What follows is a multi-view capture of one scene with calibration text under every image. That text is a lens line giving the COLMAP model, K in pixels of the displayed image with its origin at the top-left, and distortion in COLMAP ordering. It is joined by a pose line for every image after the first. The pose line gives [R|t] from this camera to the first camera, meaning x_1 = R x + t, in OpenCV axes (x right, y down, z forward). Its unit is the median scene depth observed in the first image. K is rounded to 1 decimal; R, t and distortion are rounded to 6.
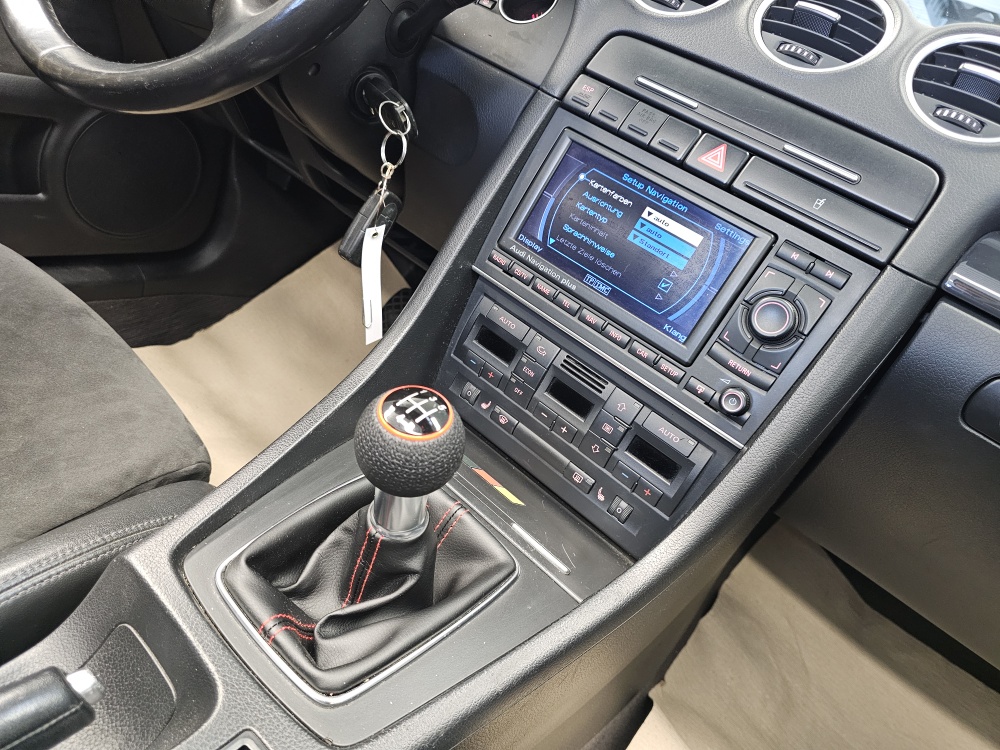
lens RADIAL K [[666.7, 0, 503.1], [0, 666.7, 367.8], [0, 0, 1]] dist [0.062794, -0.068105]
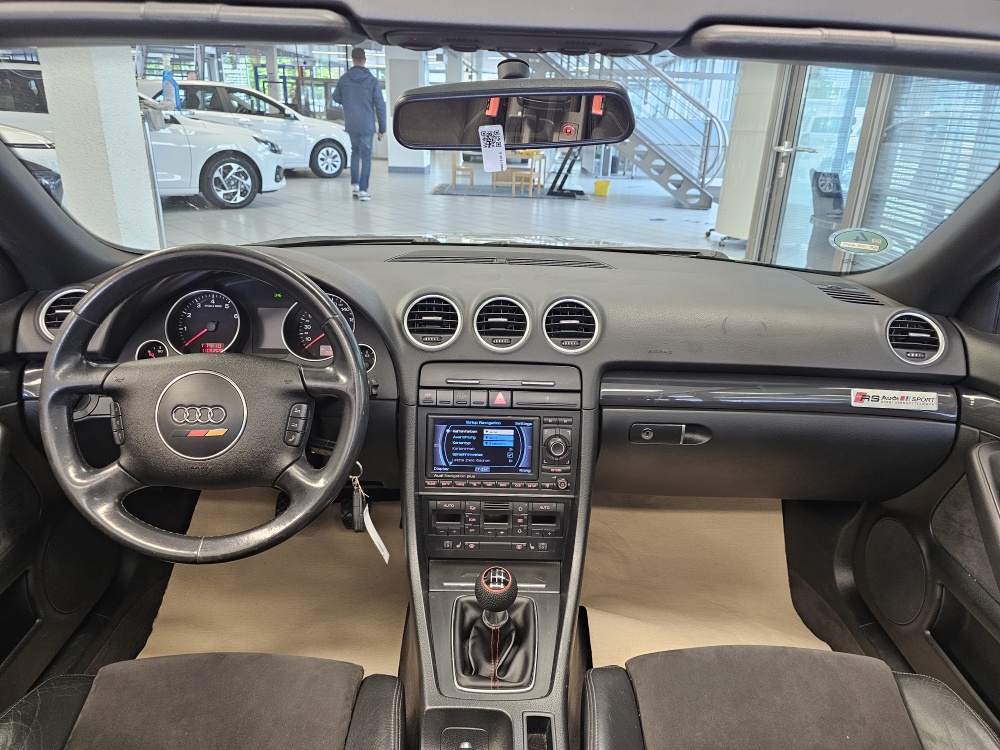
lens RADIAL K [[666.7, 0, 503.1], [0, 666.7, 367.8], [0, 0, 1]] dist [0.062794, -0.068105]
pose [[0.746817, -0.537035, 0.392247, -0.474879], [0.522372, 0.838738, 0.153770, -0.693964], [-0.411572, 0.090061, 0.906916, -1.000593]]
